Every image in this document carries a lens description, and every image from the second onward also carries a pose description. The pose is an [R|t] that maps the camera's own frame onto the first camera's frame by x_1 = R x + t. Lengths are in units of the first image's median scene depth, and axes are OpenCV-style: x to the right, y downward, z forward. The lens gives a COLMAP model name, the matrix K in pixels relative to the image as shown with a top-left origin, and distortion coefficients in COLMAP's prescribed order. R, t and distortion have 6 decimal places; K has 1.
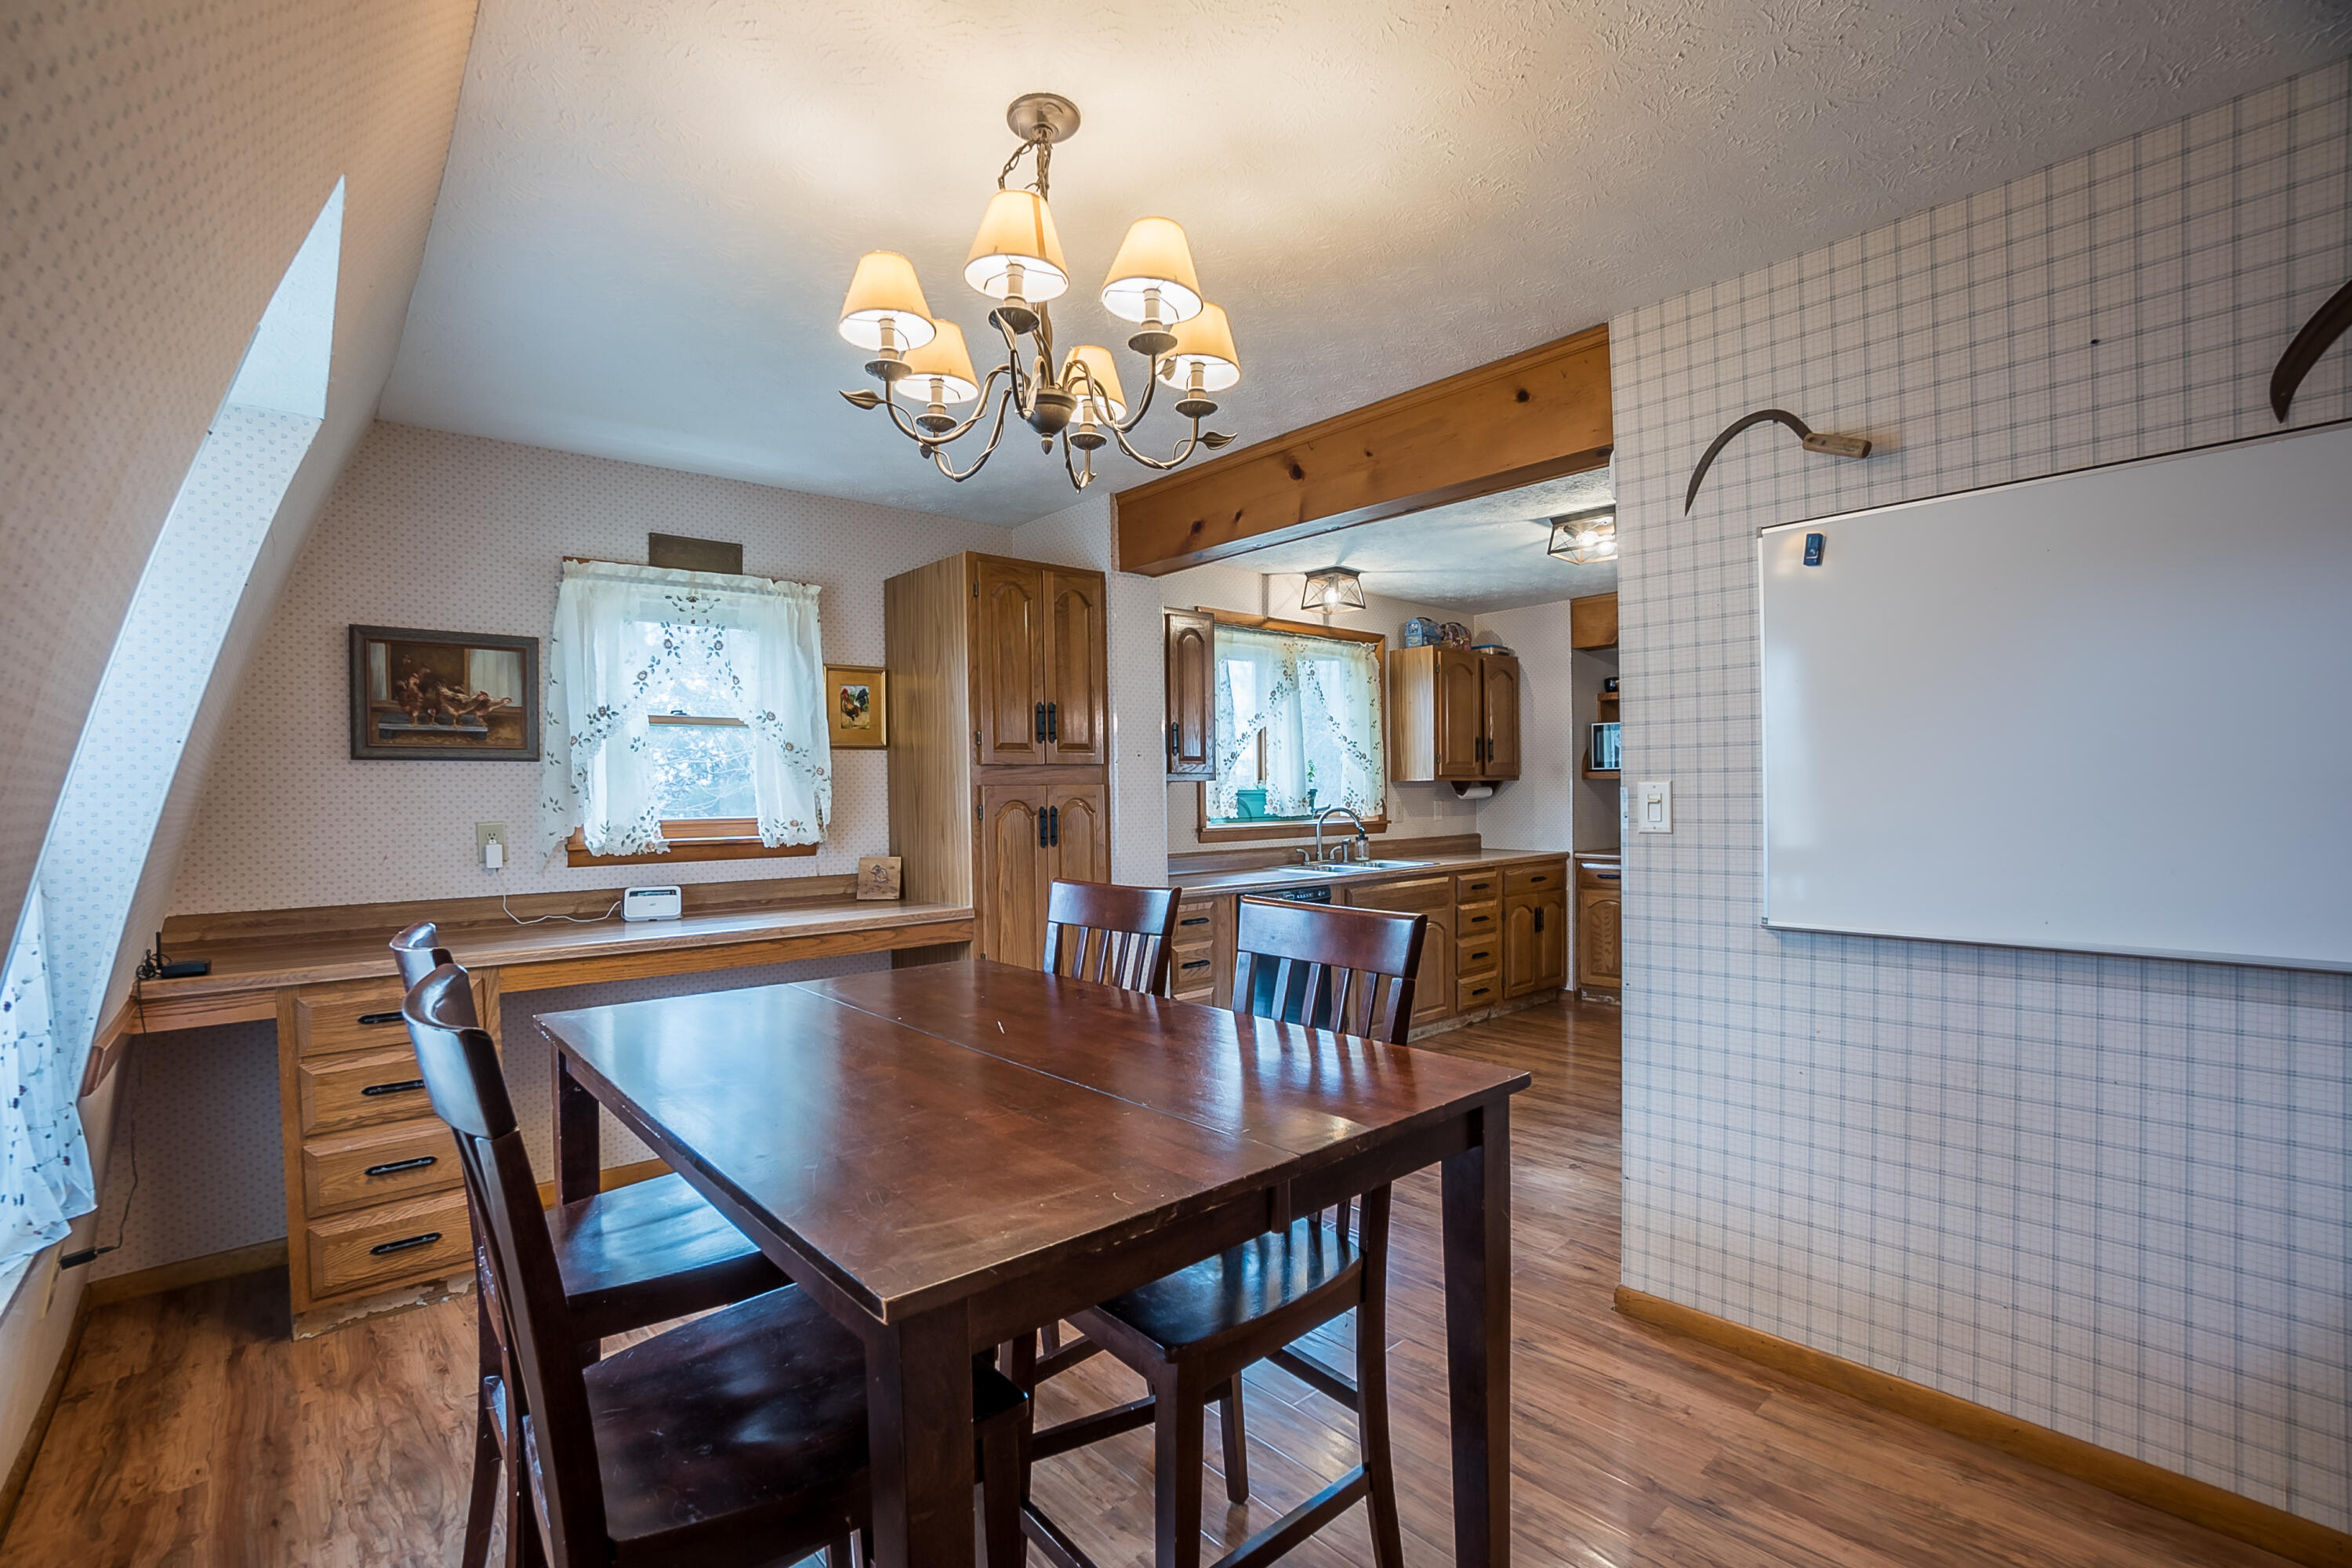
lens RADIAL K [[1038.0, 0, 1187.9], [0, 1038.0, 790.0], [0, 0, 1]] dist [-0.014961, 0.000040]
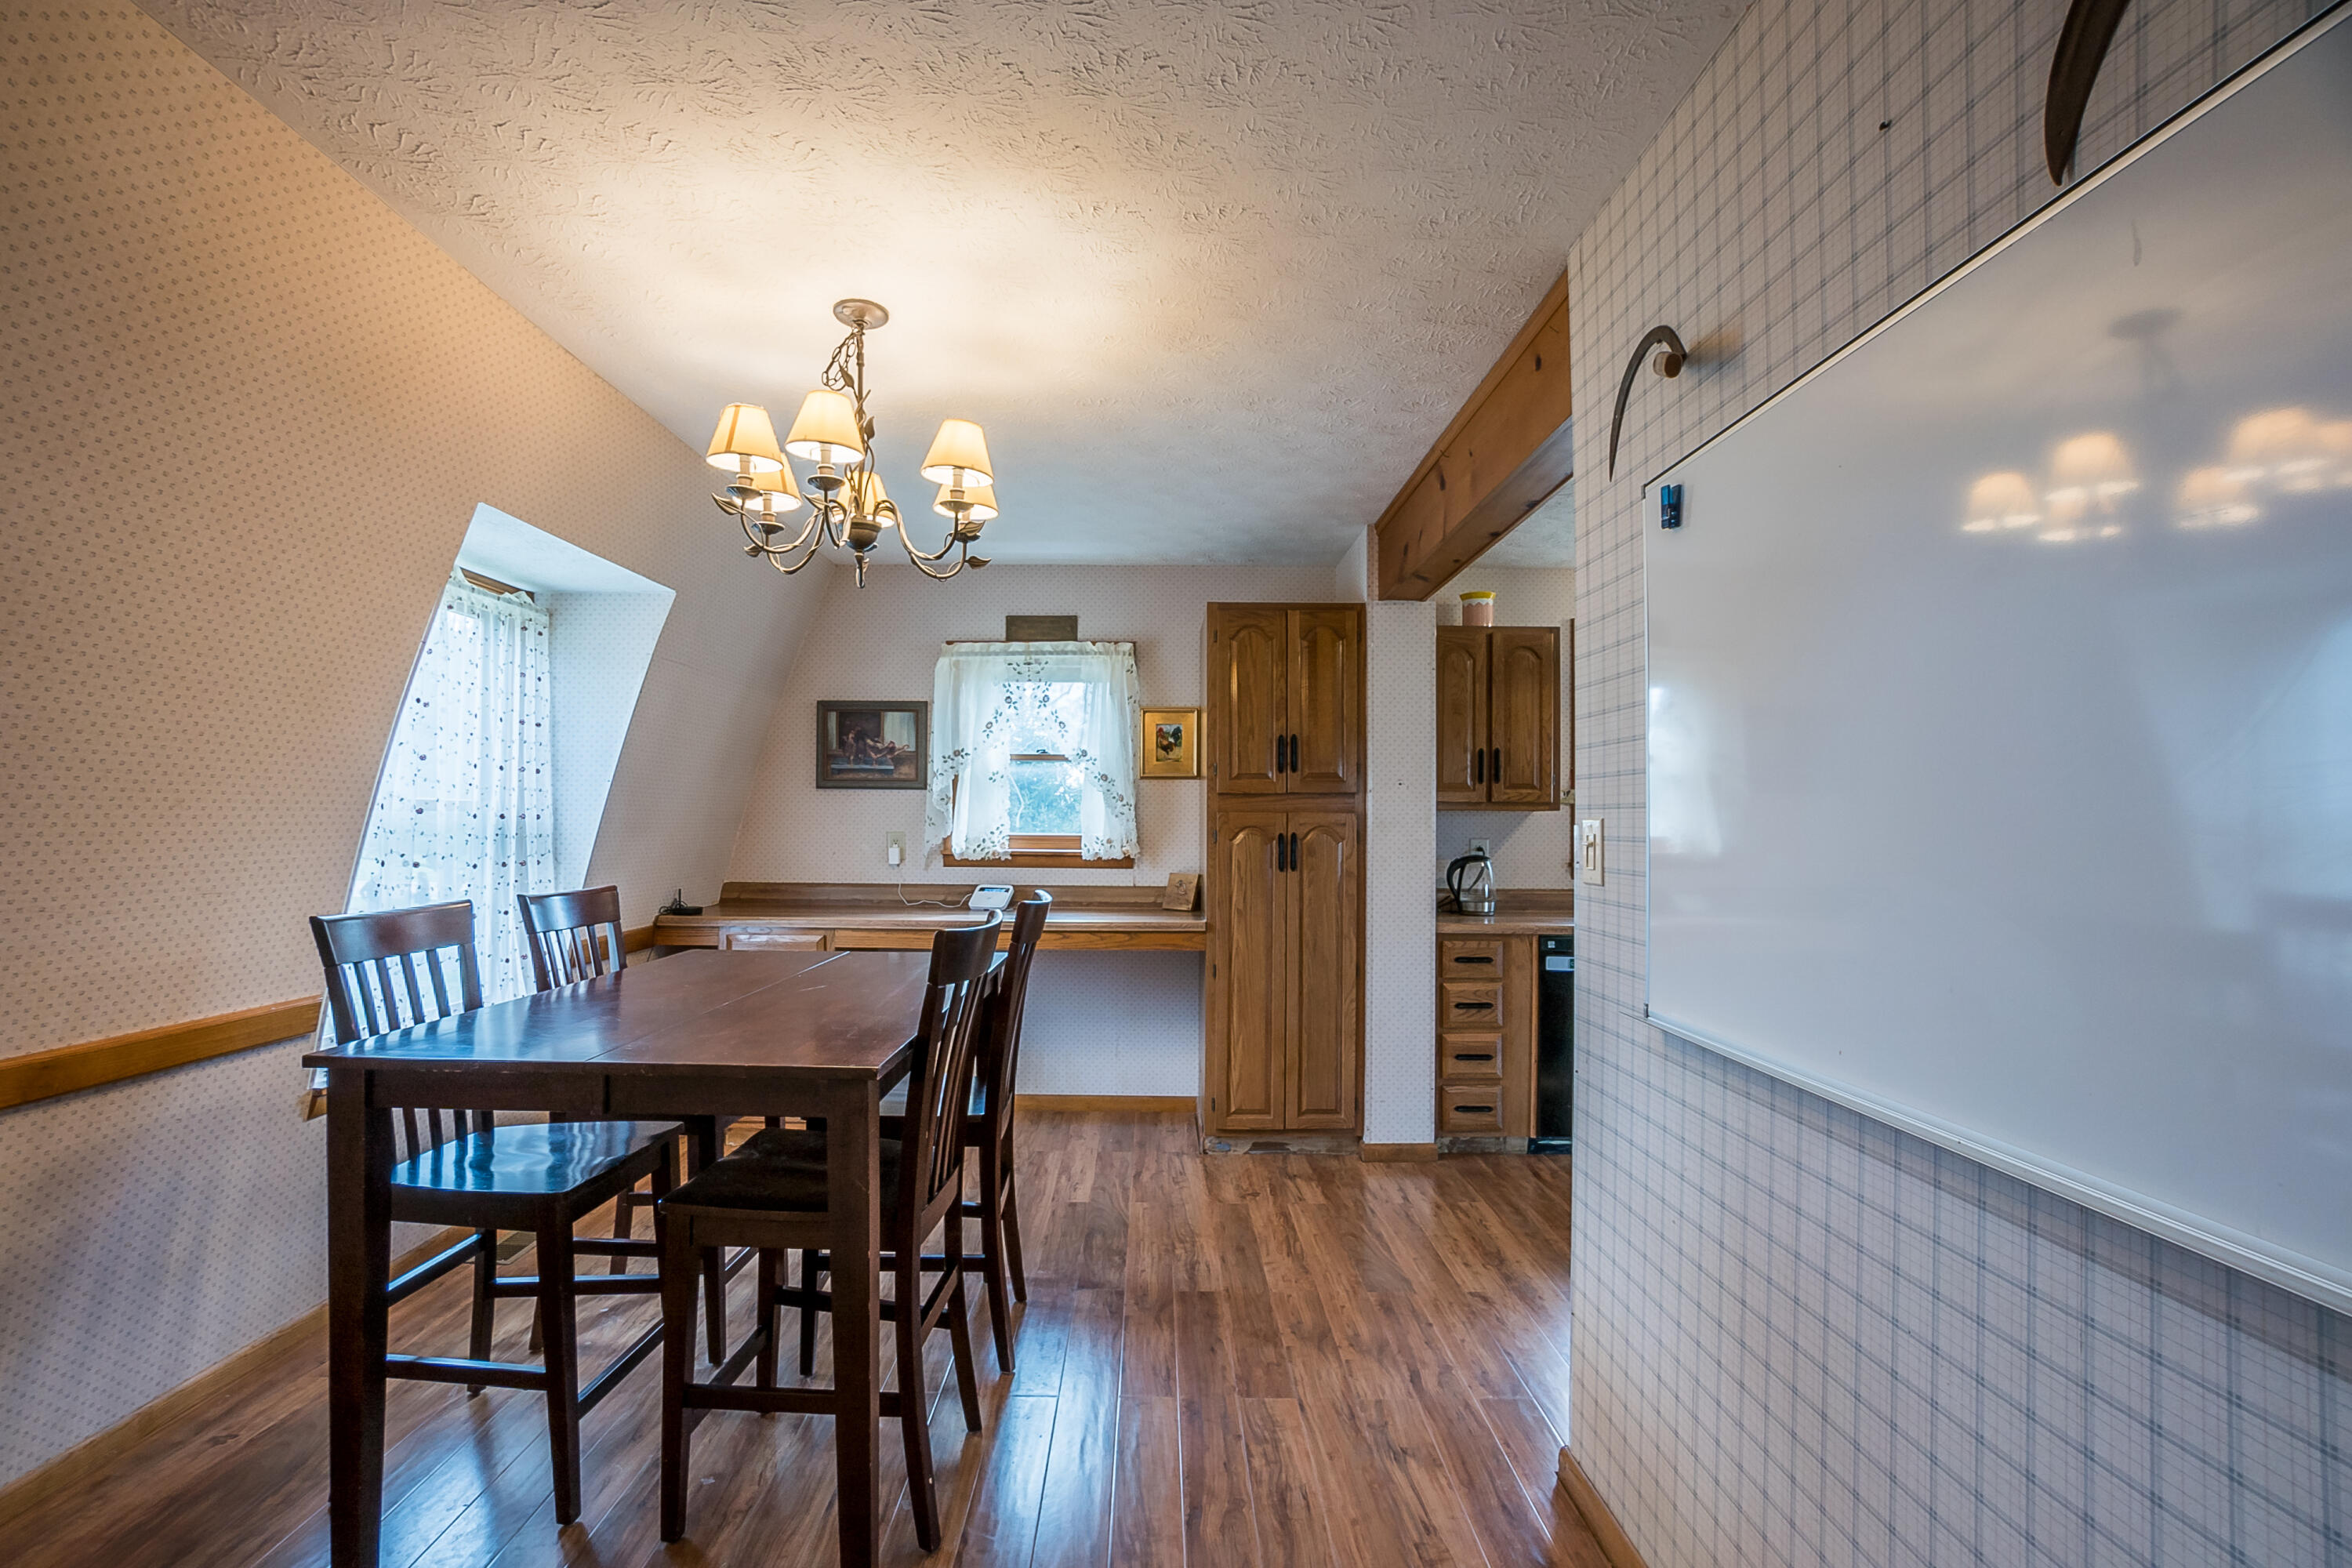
lens RADIAL K [[1038.0, 0, 1191.7], [0, 1038.0, 789.2], [0, 0, 1]] dist [-0.014961, 0.000040]
pose [[0.770866, 0.001213, -0.636996, 0.496102], [-0.016977, 0.999682, -0.018642, -0.007378], [0.636771, 0.025185, 0.770641, 0.133413]]
